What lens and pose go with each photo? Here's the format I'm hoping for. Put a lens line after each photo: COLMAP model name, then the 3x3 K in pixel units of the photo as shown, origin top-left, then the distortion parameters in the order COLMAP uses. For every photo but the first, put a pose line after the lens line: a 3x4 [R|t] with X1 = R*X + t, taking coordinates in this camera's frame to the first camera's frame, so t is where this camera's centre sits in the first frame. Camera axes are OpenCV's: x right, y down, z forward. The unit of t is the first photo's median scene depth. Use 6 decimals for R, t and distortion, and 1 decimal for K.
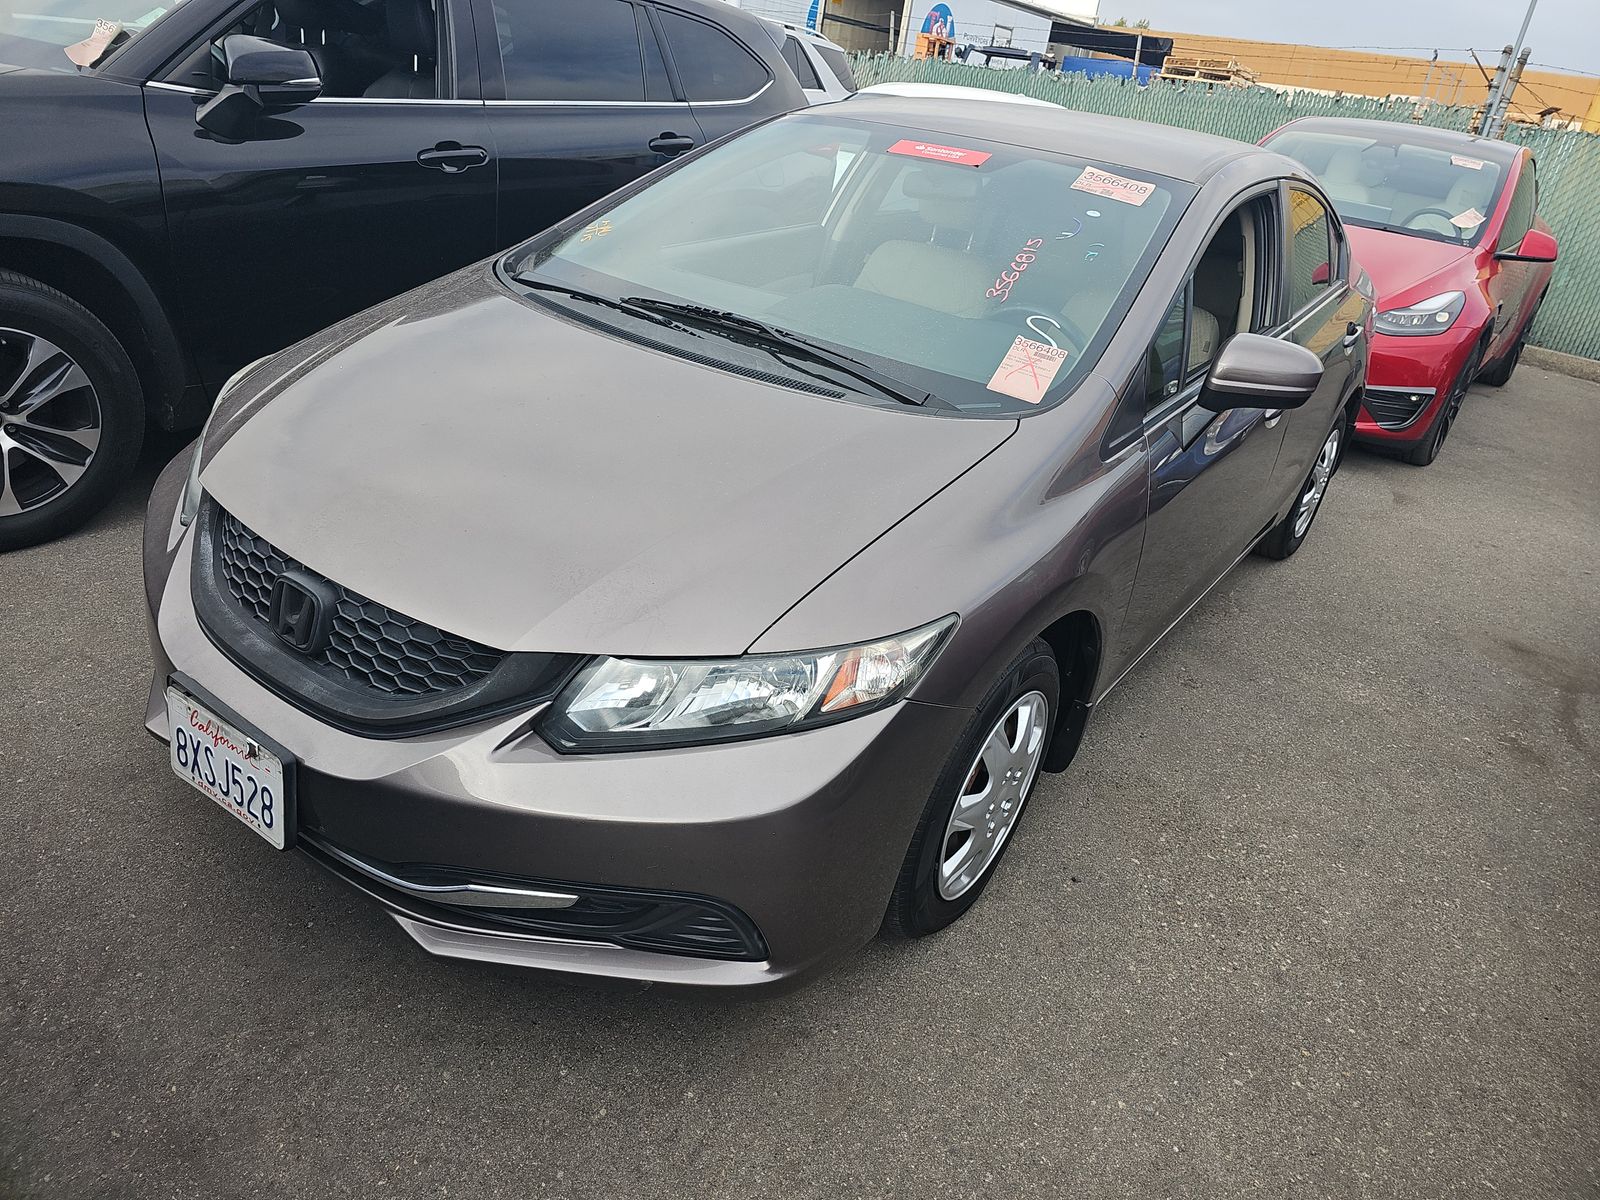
lens RADIAL K [[1076.9, 0, 807.9], [0, 1076.9, 583.5], [0, 0, 1]] dist [0.046571, -0.049130]
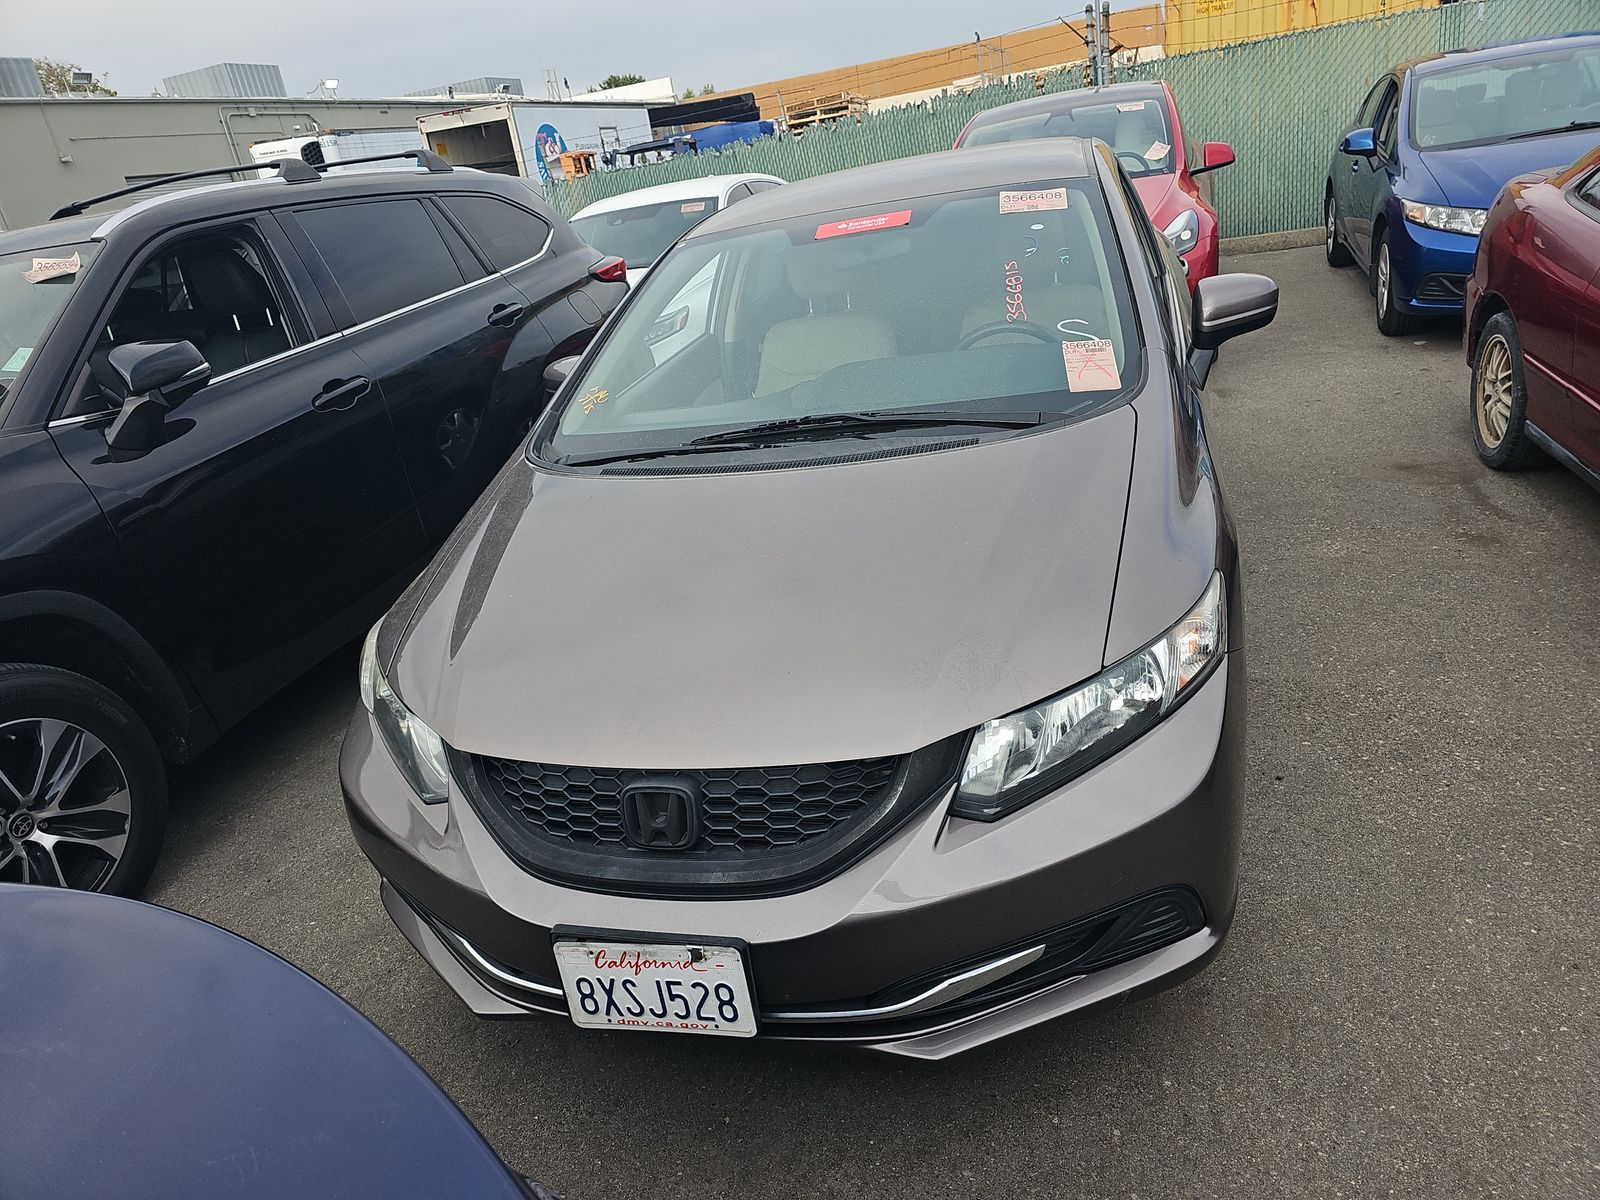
lens RADIAL K [[1078.2, 0, 793.7], [0, 1078.2, 604.0], [0, 0, 1]] dist [0.048218, -0.054439]
pose [[0.903706, -0.380808, 0.195707, -0.340188], [0.391750, 0.919874, -0.019068, -0.061359], [-0.172764, 0.093900, 0.980477, -0.019763]]
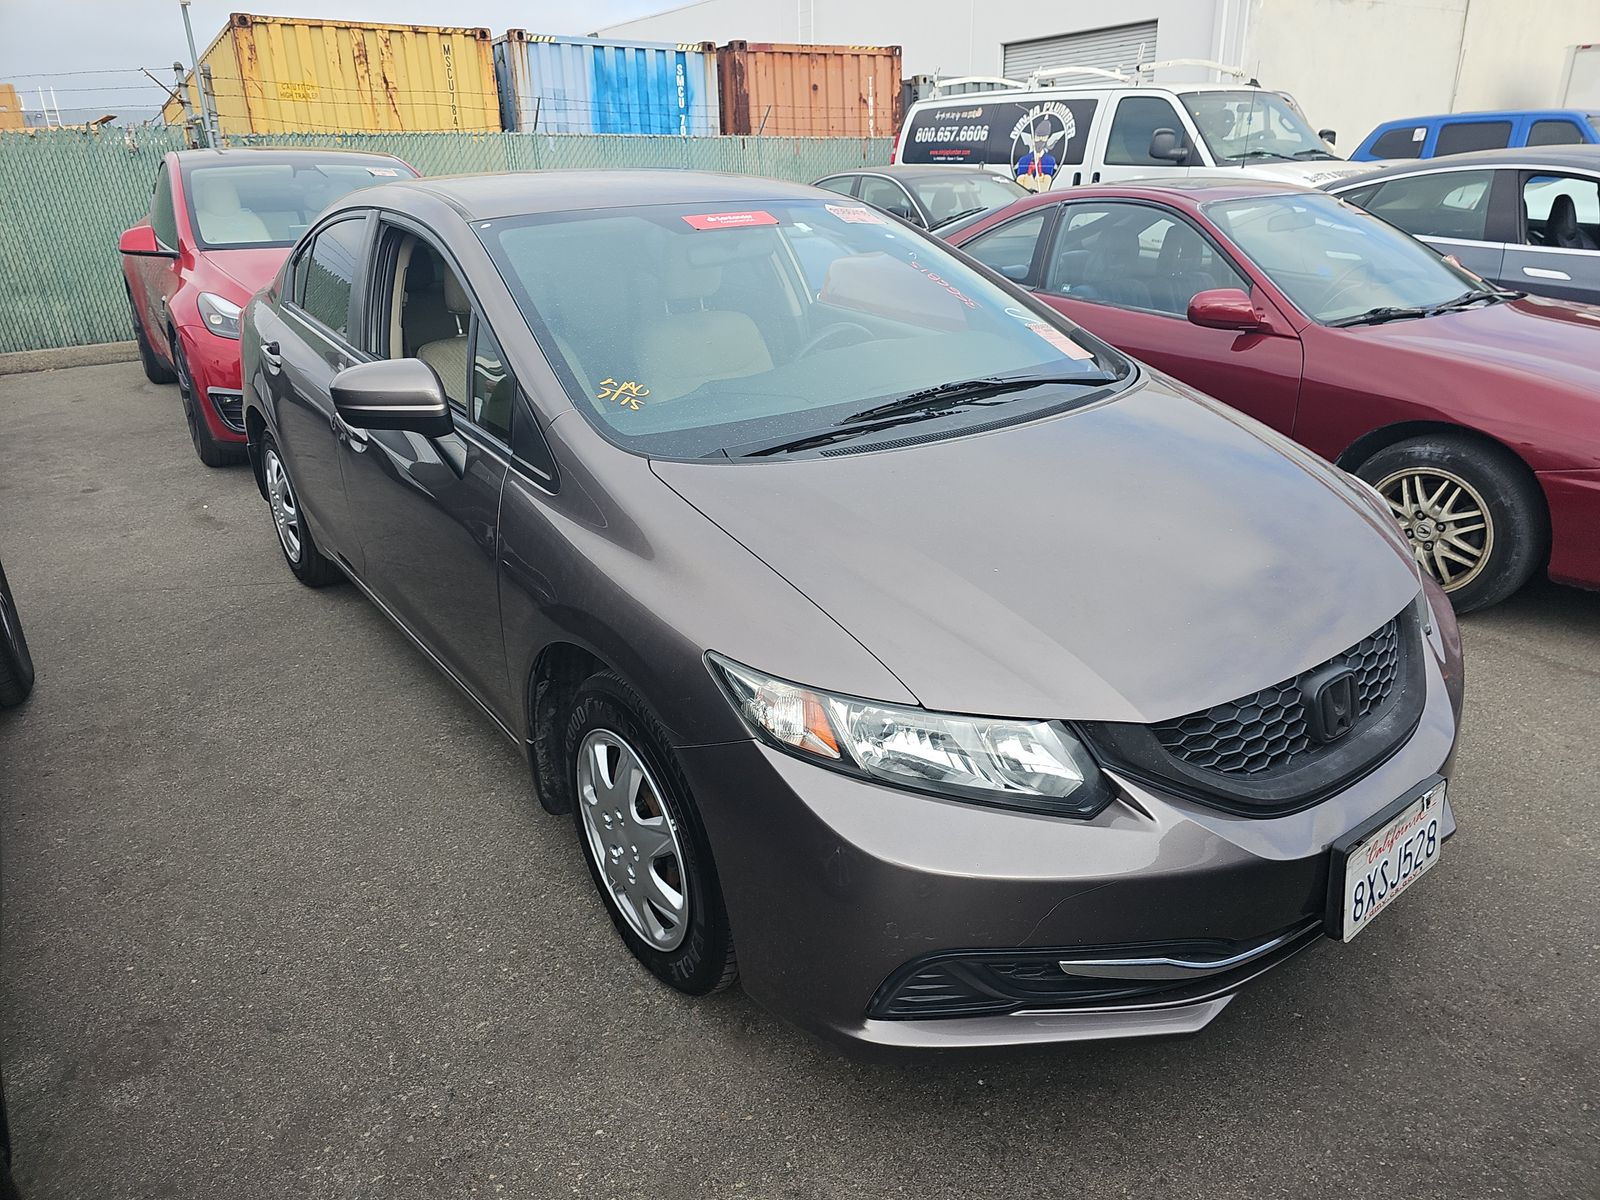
lens RADIAL K [[1078.2, 0, 793.7], [0, 1078.2, 604.0], [0, 0, 1]] dist [0.048218, -0.054439]
pose [[0.284853, -0.480246, 0.829592, -1.036606], [0.464945, 0.826047, 0.318547, -0.455126], [-0.838263, 0.294976, 0.458590, 0.670614]]
